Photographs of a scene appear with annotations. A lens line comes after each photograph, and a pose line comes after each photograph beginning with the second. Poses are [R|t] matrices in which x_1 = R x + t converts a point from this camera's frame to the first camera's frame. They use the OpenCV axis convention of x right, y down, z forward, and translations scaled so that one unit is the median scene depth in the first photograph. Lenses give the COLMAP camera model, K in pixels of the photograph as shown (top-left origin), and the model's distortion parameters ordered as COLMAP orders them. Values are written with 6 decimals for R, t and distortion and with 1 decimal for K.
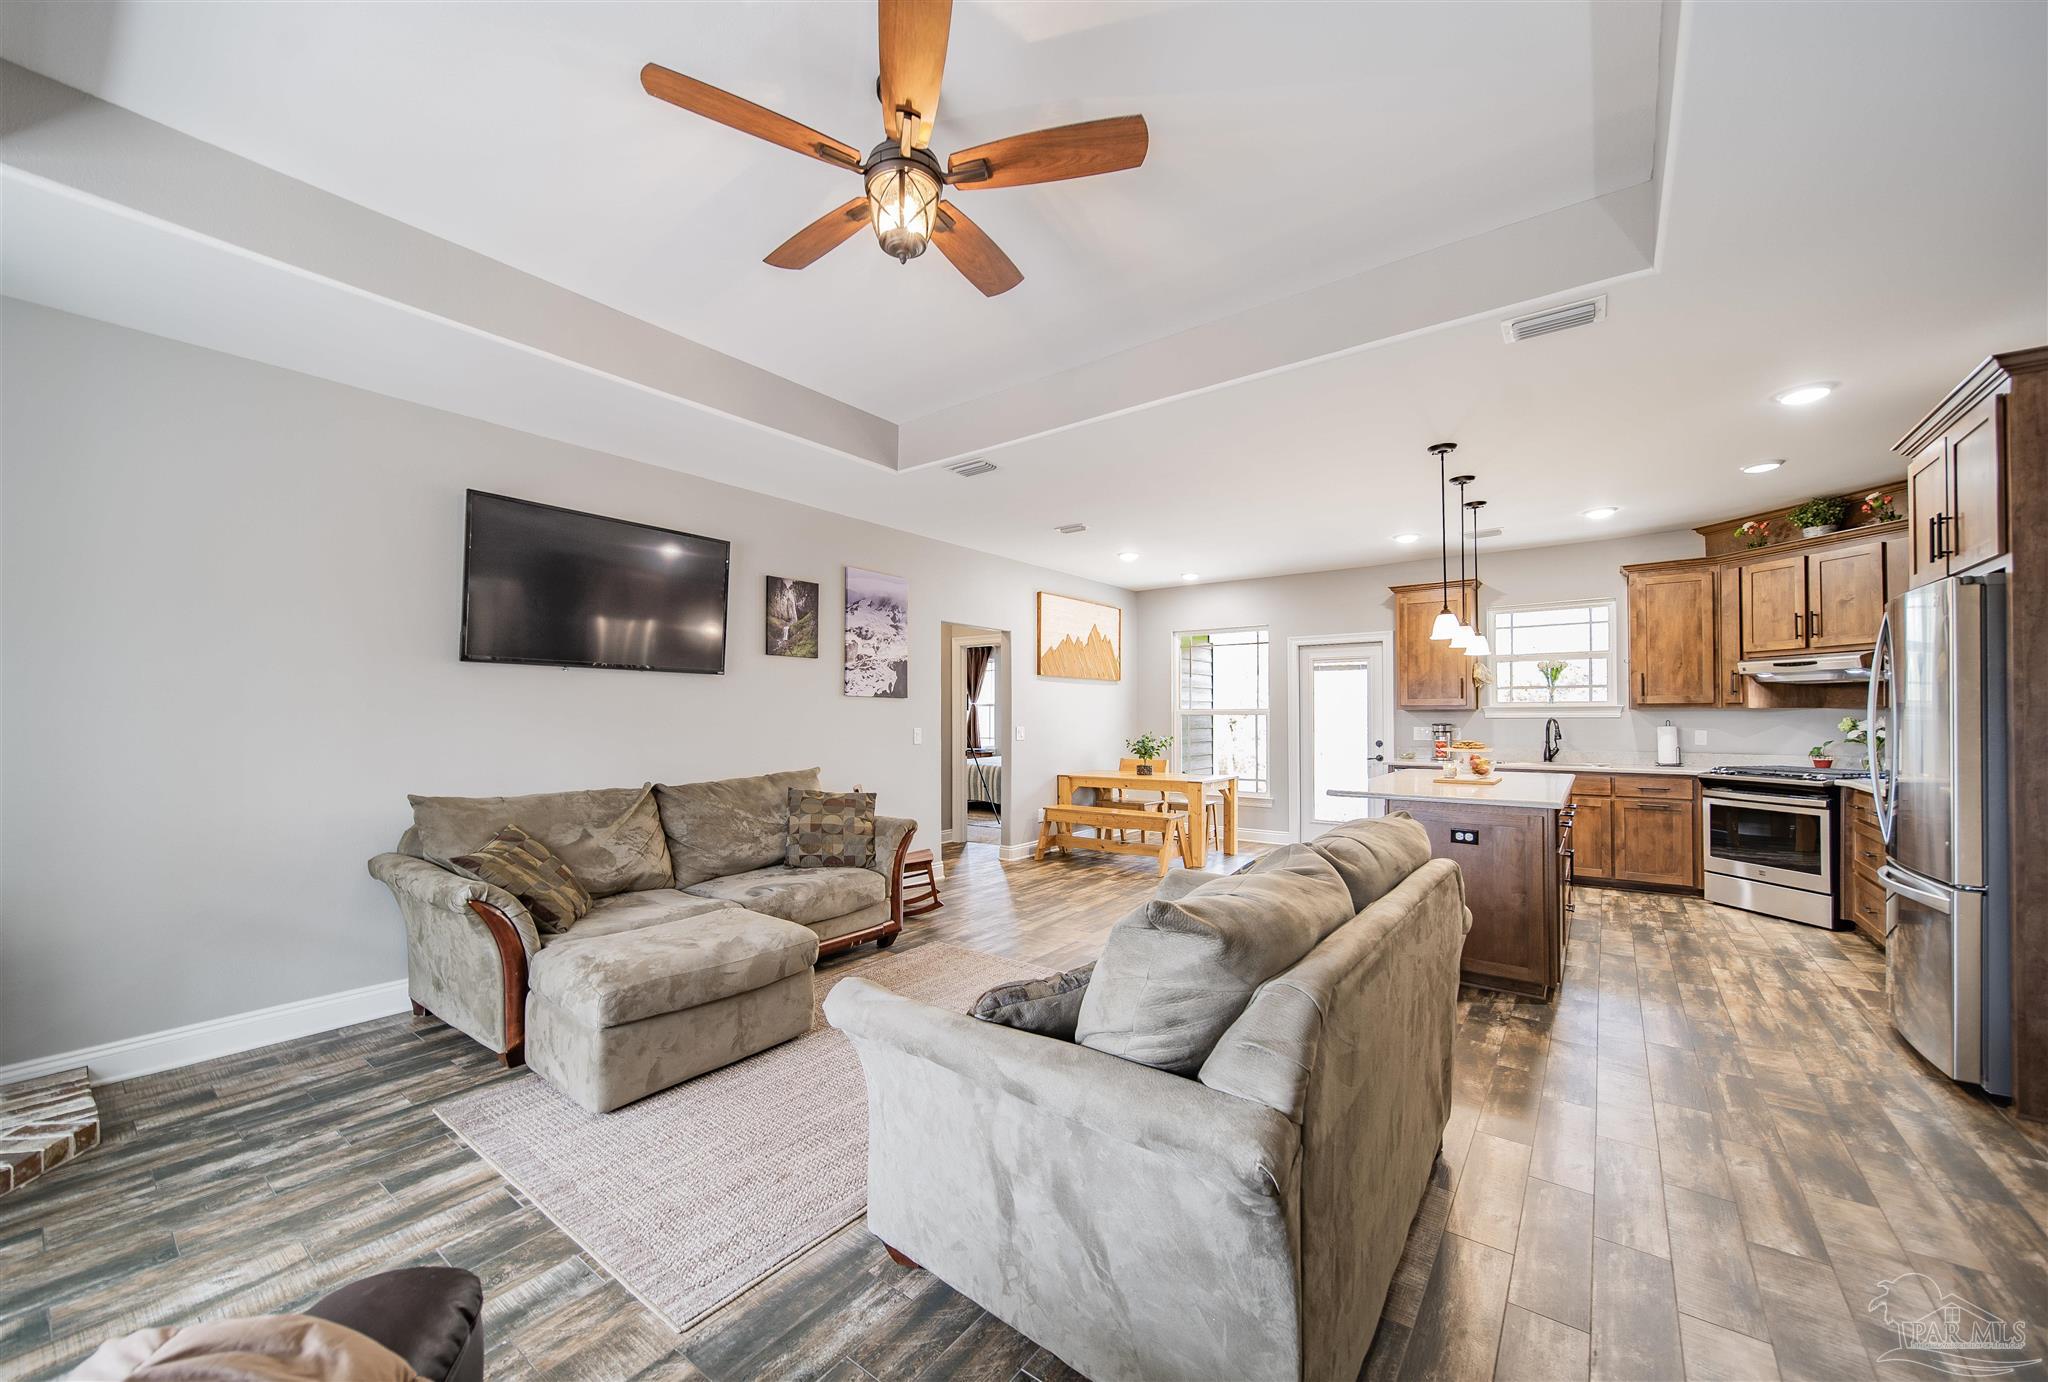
lens RADIAL K [[760.6, 0, 1007.3], [0, 760.6, 709.1], [0, 0, 1]] dist [-0.001864, -0.000041]
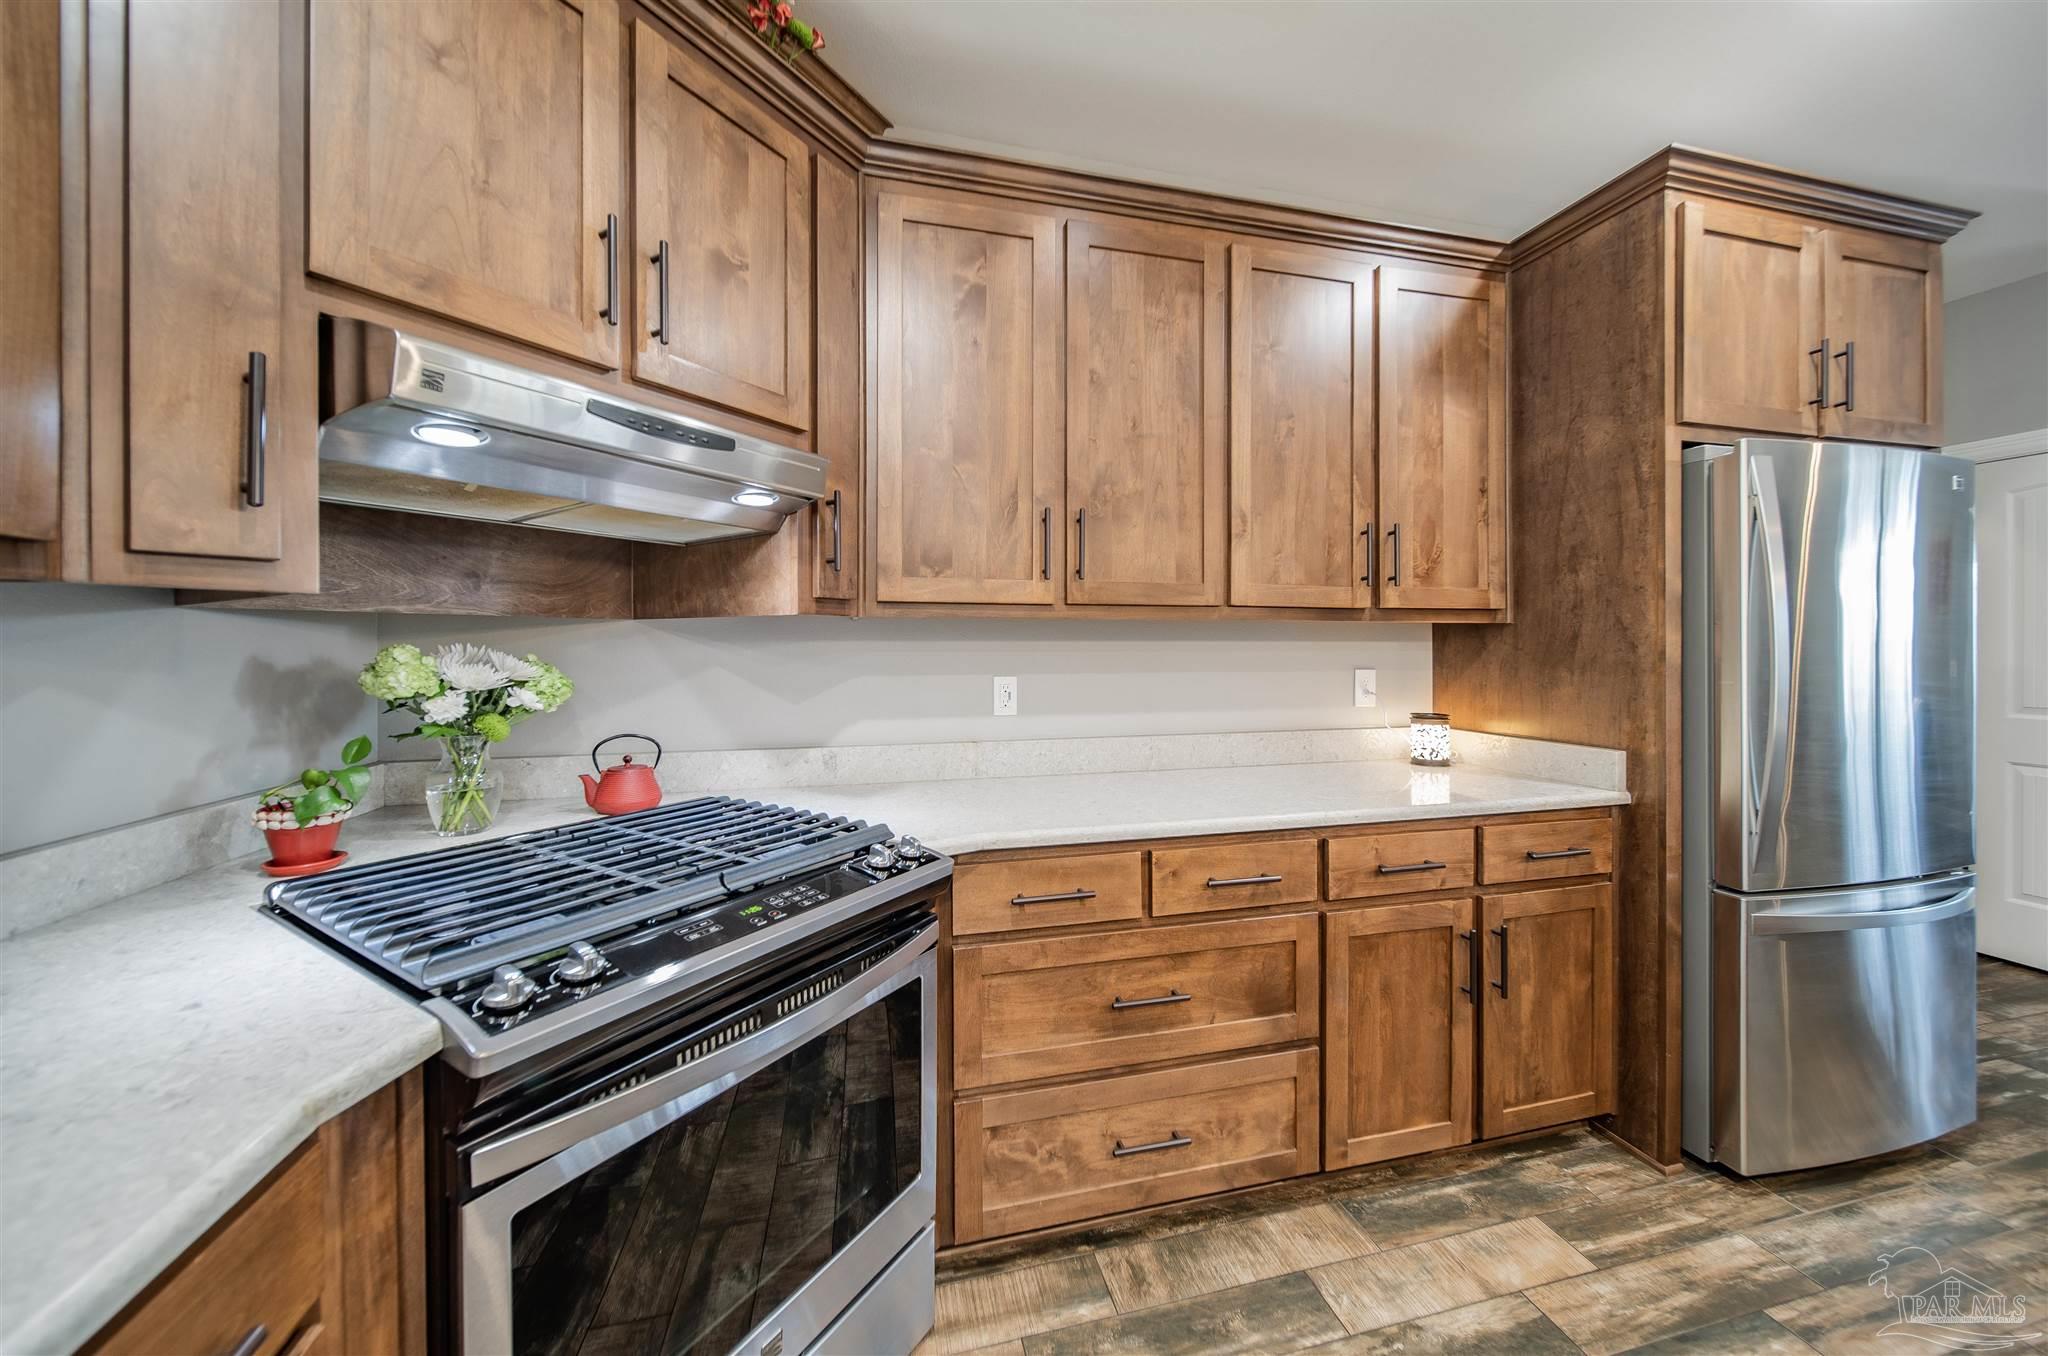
lens RADIAL K [[744.5, 0, 1026.2], [0, 744.5, 646.4], [0, 0, 1]] dist [-0.000053, -0.000131]
pose [[-0.794077, -0.002878, 0.607810, 0.703263], [-0.007662, 0.999957, -0.005275, 0.009789], [-0.607768, -0.008845, -0.794065, 0.987220]]
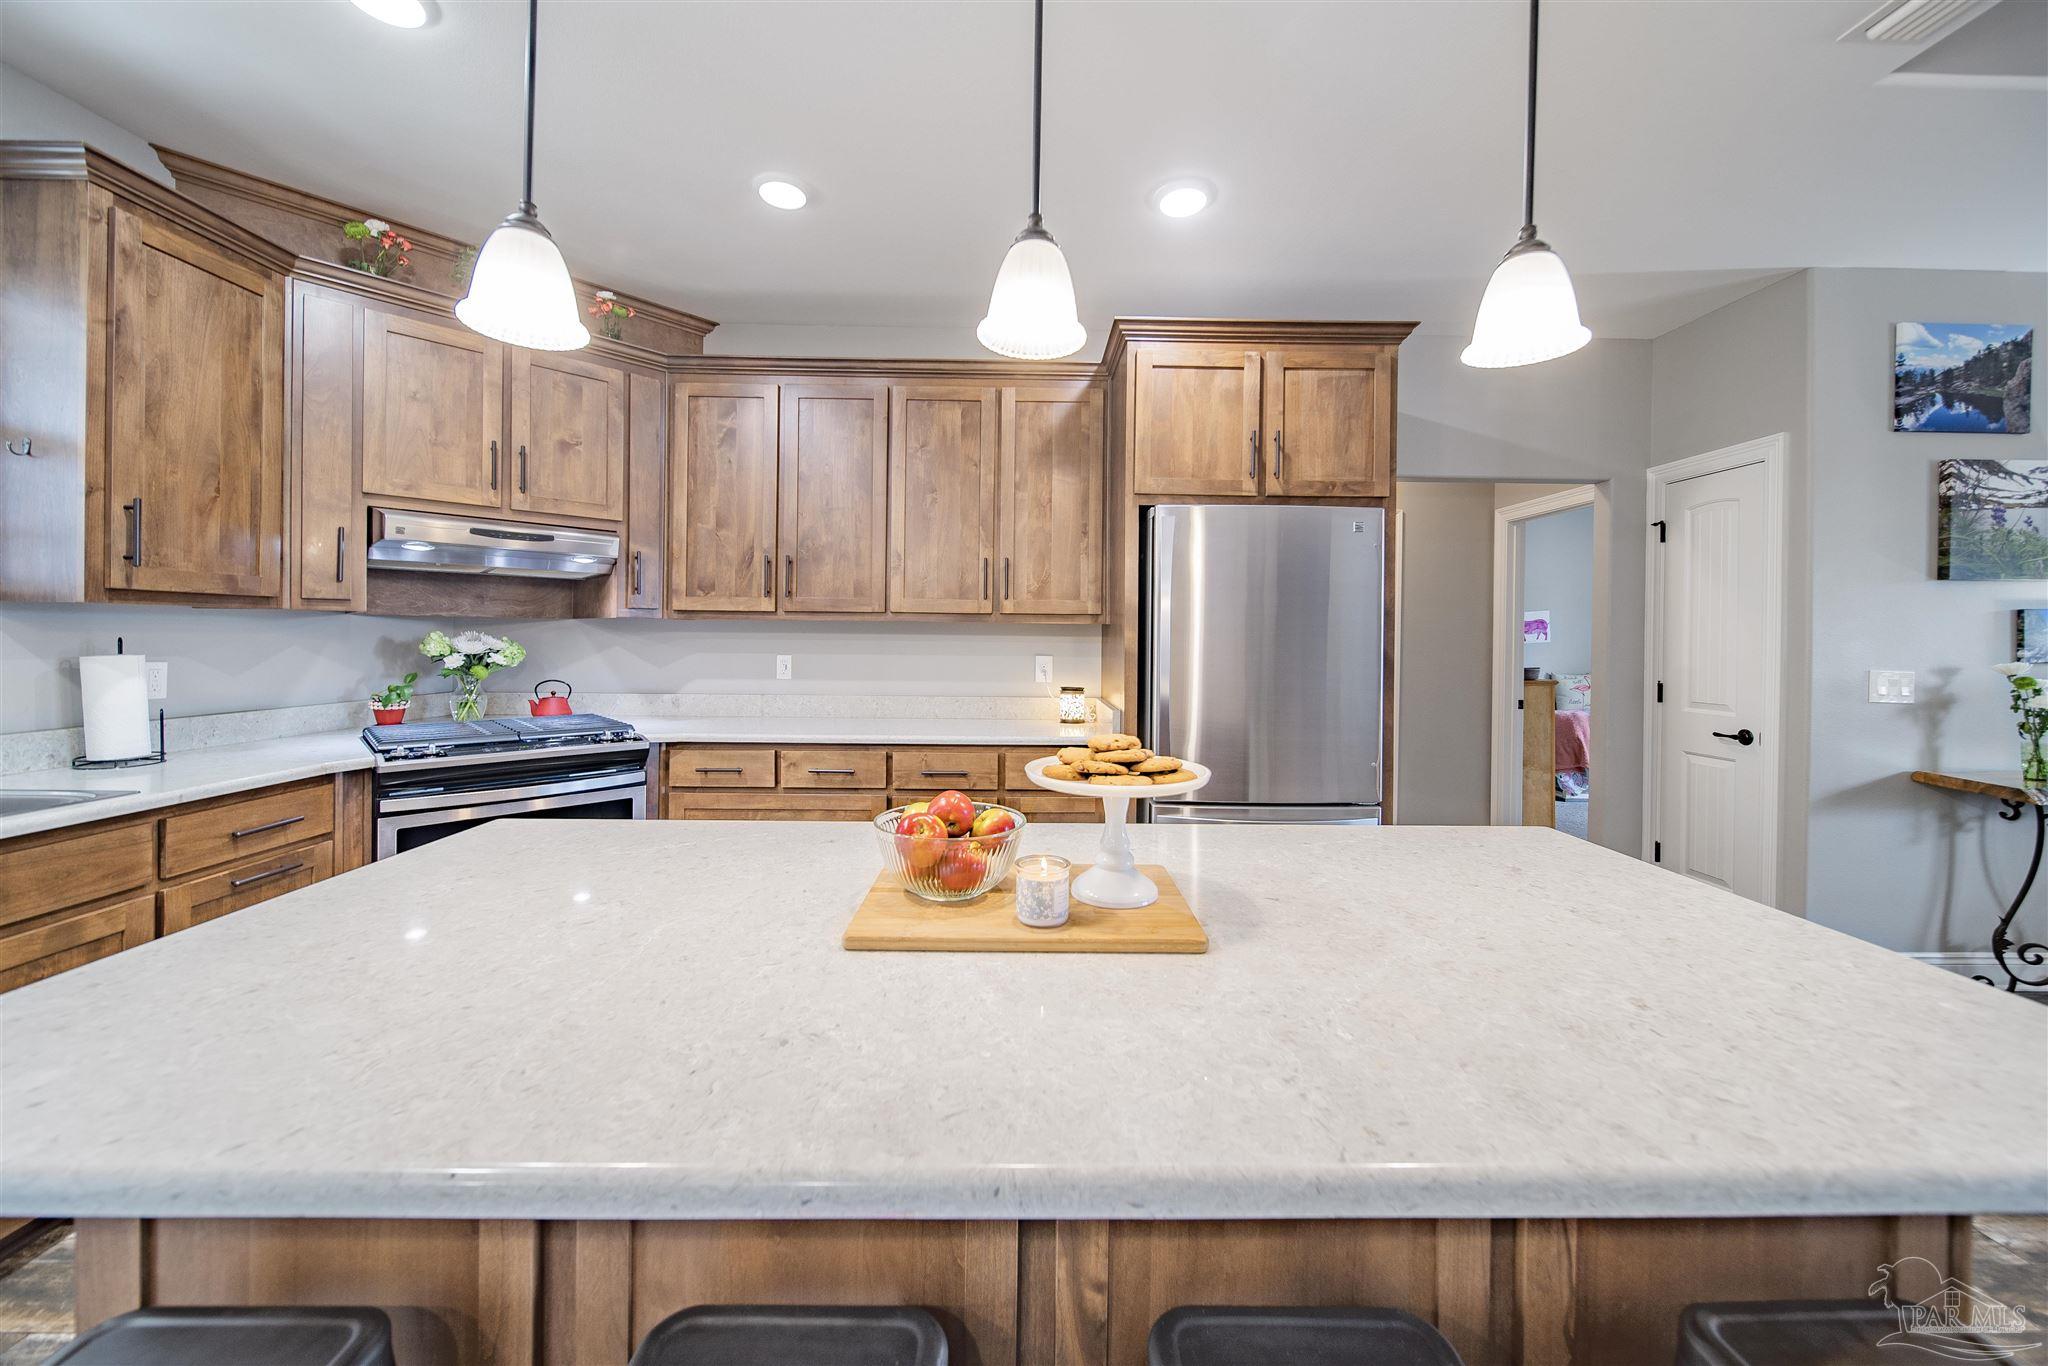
lens RADIAL K [[753.9, 0, 1024.8], [0, 753.9, 639.1], [0, 0, 1]] dist [-0.001618, 0.000187]
pose [[-0.627842, -0.010367, 0.778271, 0.336412], [-0.020957, 0.999774, -0.003590, 0.008169], [-0.778058, -0.018564, -0.627918, 0.927524]]
